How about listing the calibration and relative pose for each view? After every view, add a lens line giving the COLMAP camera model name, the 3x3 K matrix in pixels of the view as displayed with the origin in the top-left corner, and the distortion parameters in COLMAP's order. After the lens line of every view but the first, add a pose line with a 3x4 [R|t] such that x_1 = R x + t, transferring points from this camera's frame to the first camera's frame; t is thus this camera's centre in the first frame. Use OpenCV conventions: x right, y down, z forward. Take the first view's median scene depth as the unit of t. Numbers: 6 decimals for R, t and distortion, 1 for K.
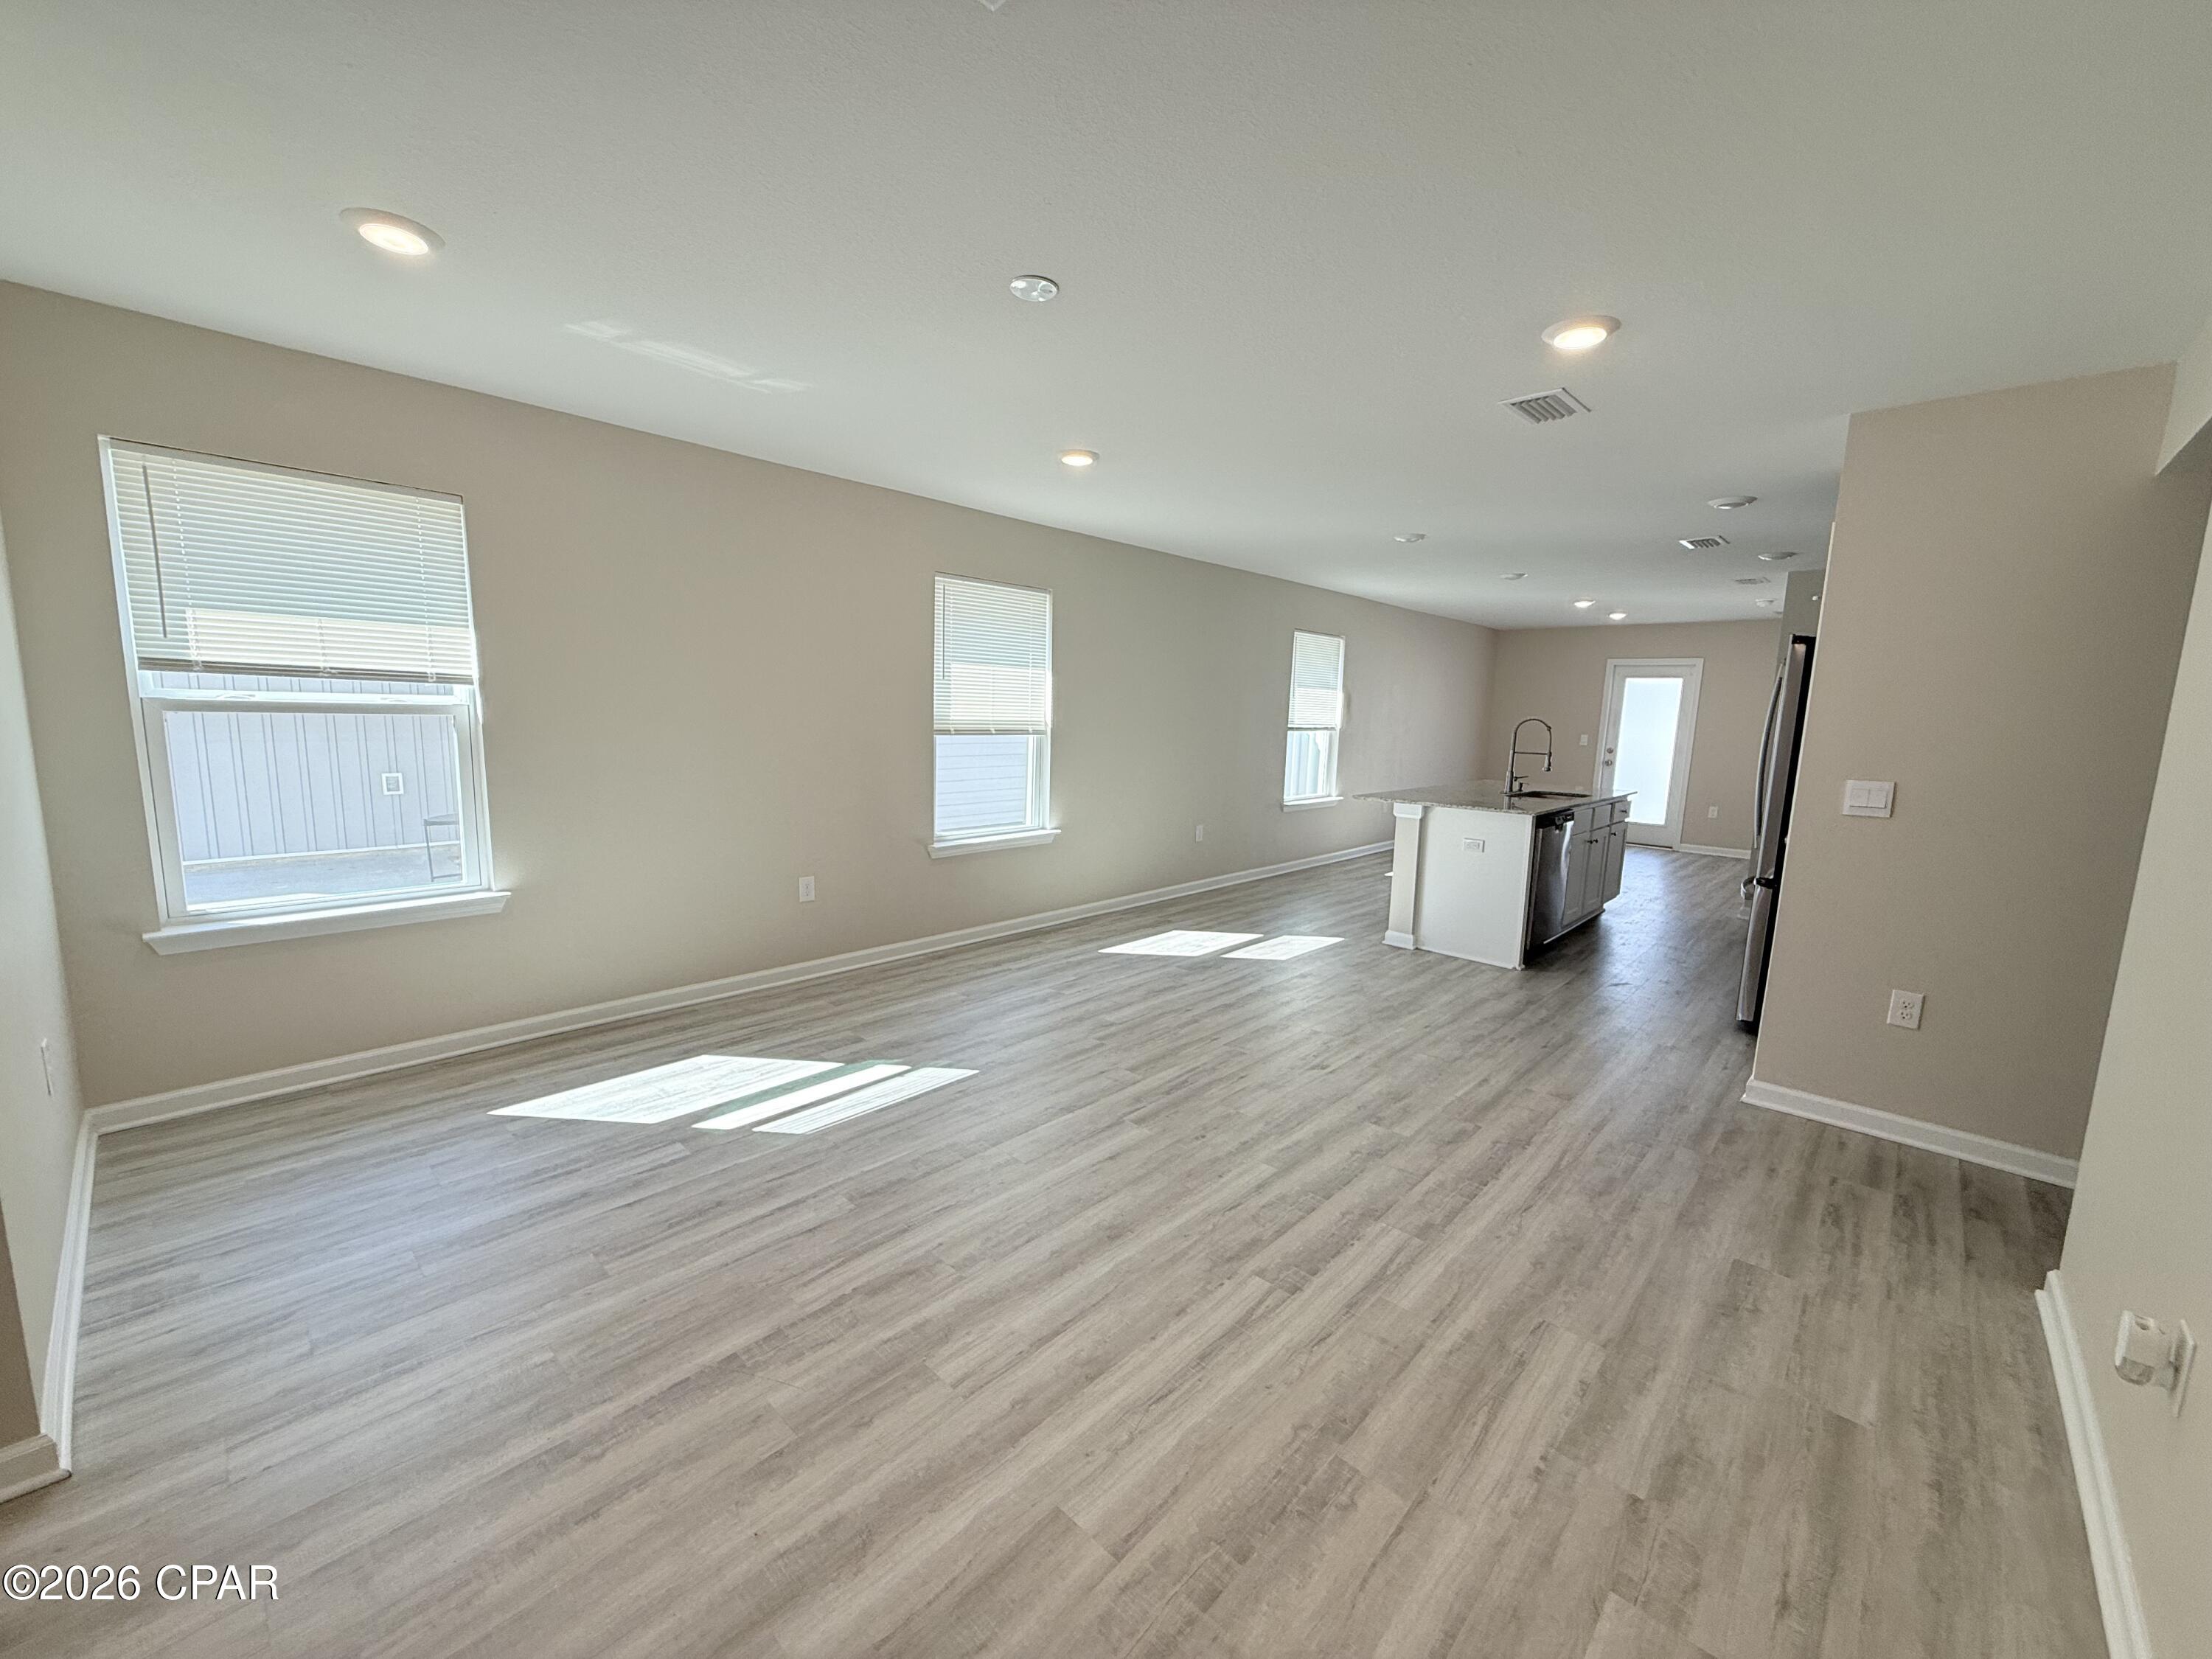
lens RADIAL K [[878.7, 0, 1103.3], [0, 878.7, 829.1], [0, 0, 1]] dist [0.001013, -0.000384]
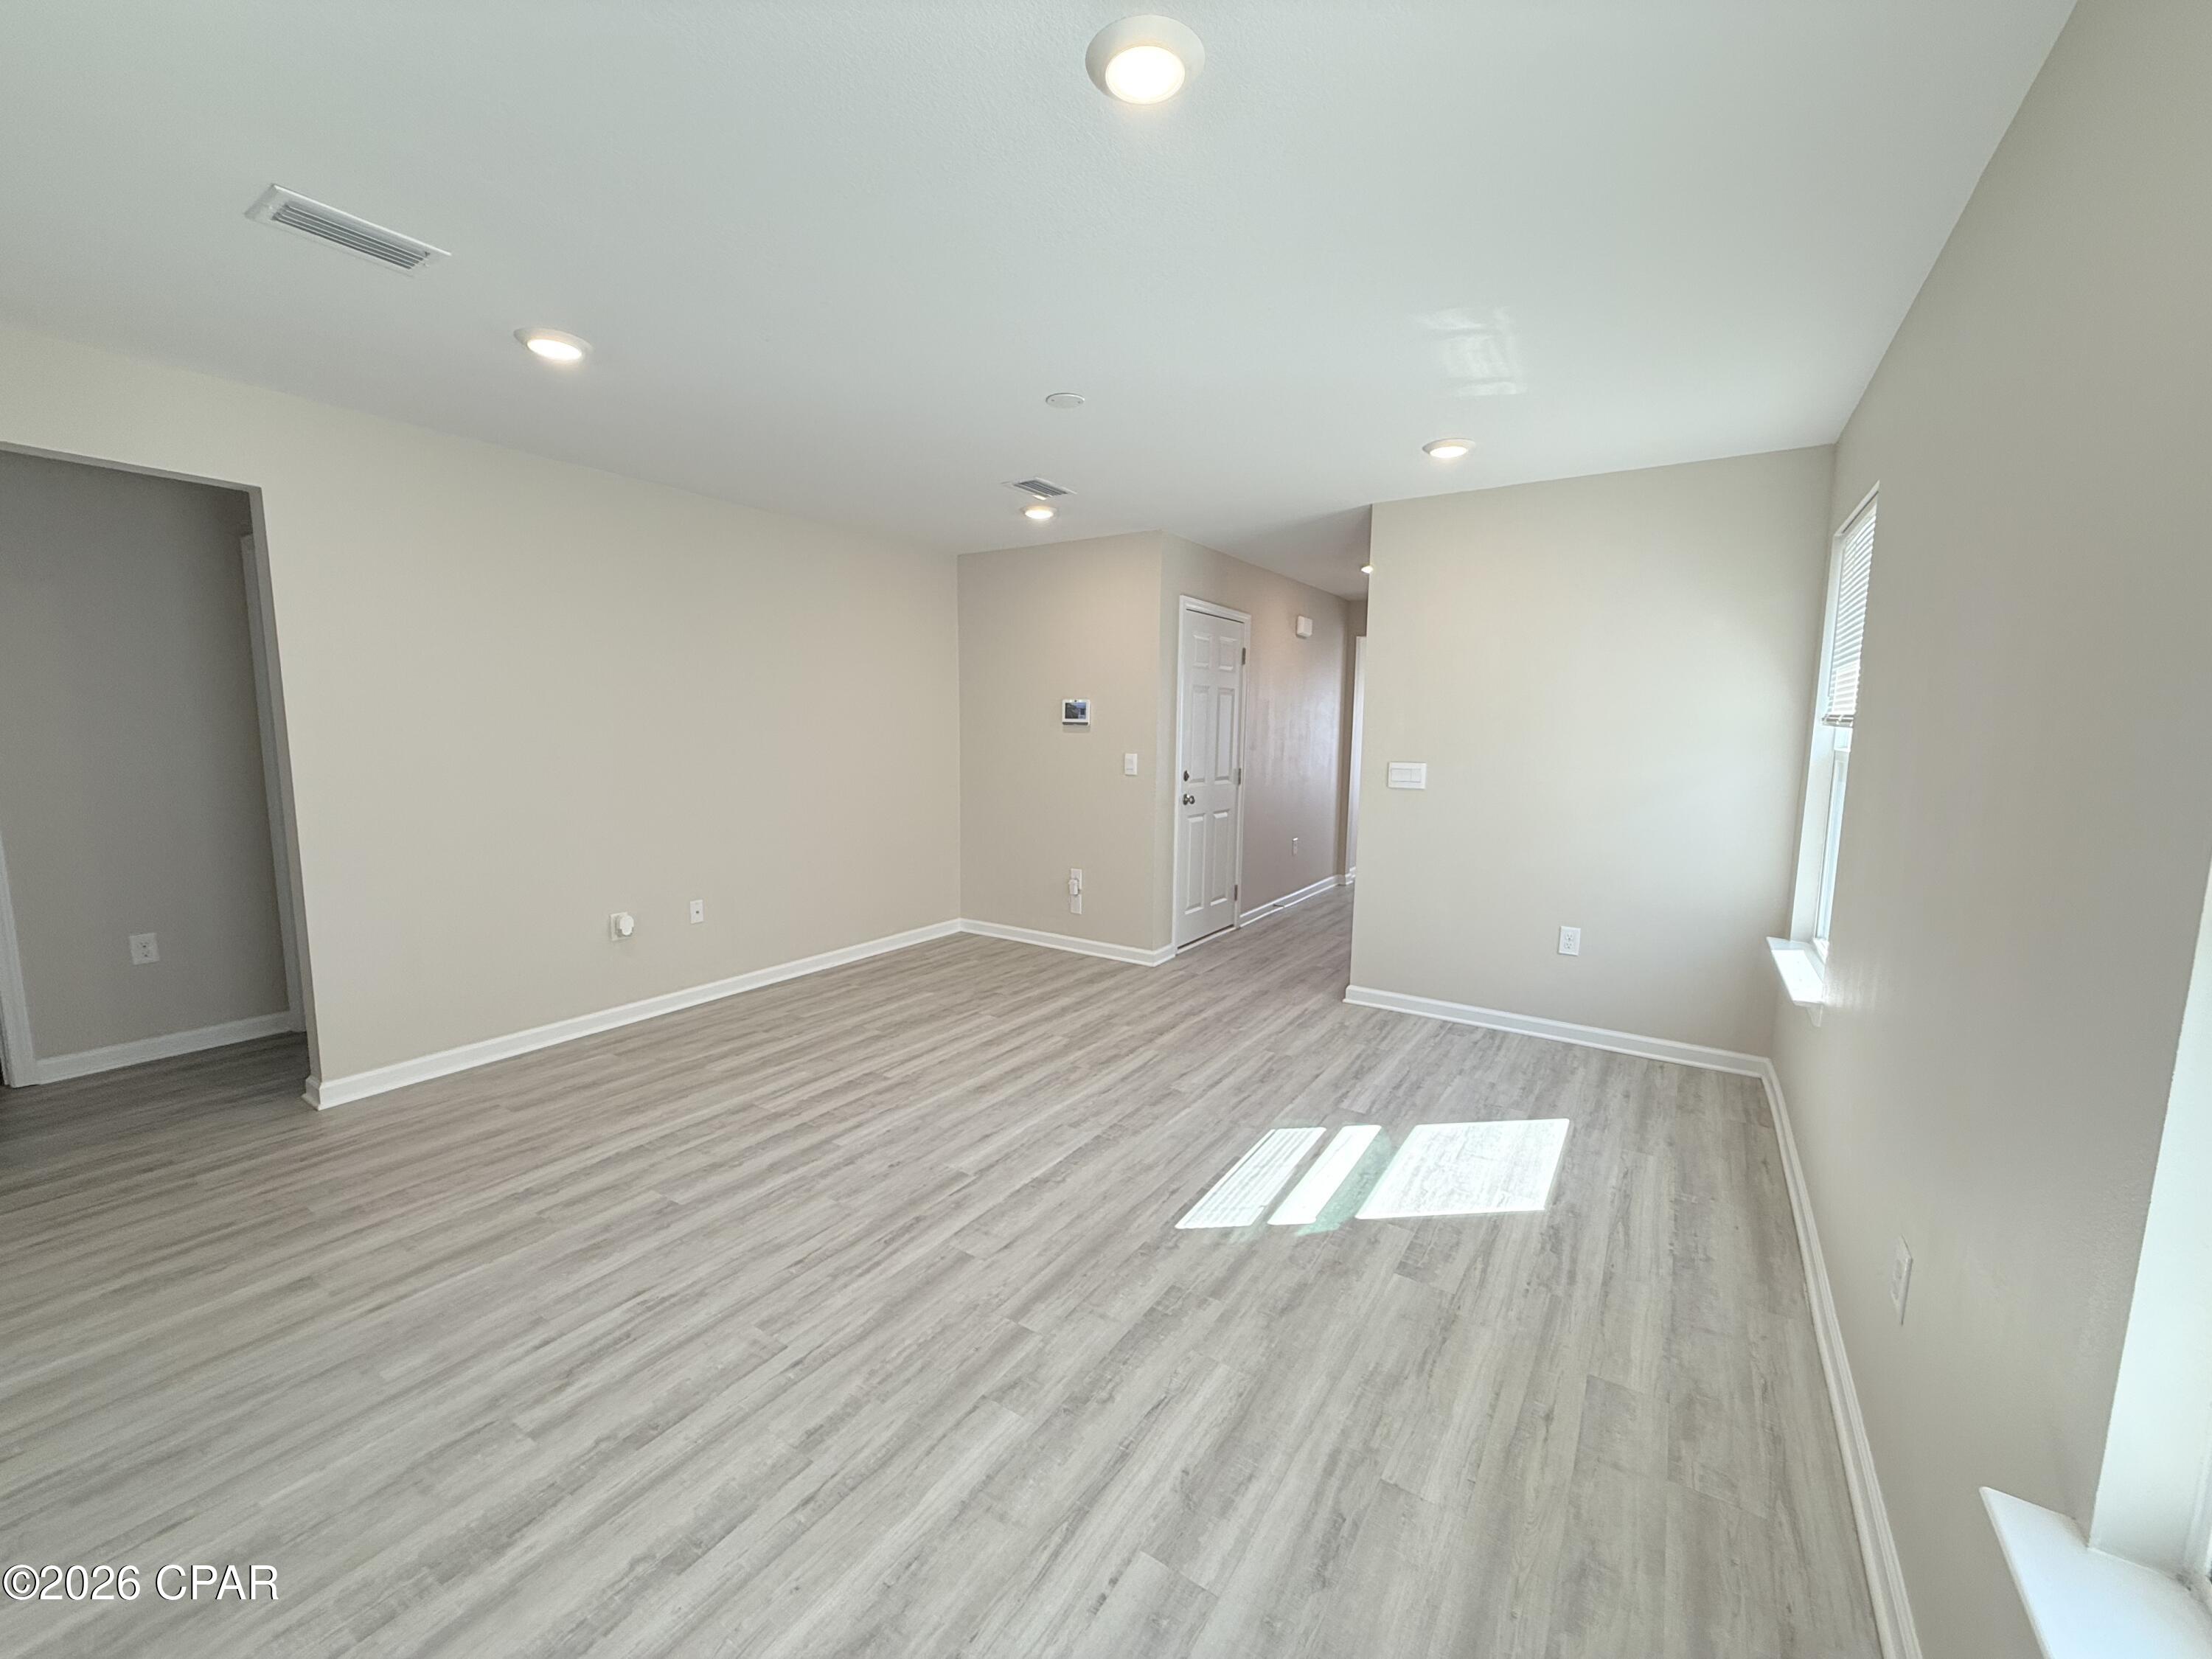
lens RADIAL K [[878.7, 0, 1103.3], [0, 878.7, 829.1], [0, 0, 1]] dist [0.001013, -0.000384]
pose [[-0.984628, -0.021189, -0.173377, 0.059279], [-0.064822, 0.966055, 0.250071, -0.252131], [0.162193, 0.257465, -0.952578, 1.812635]]
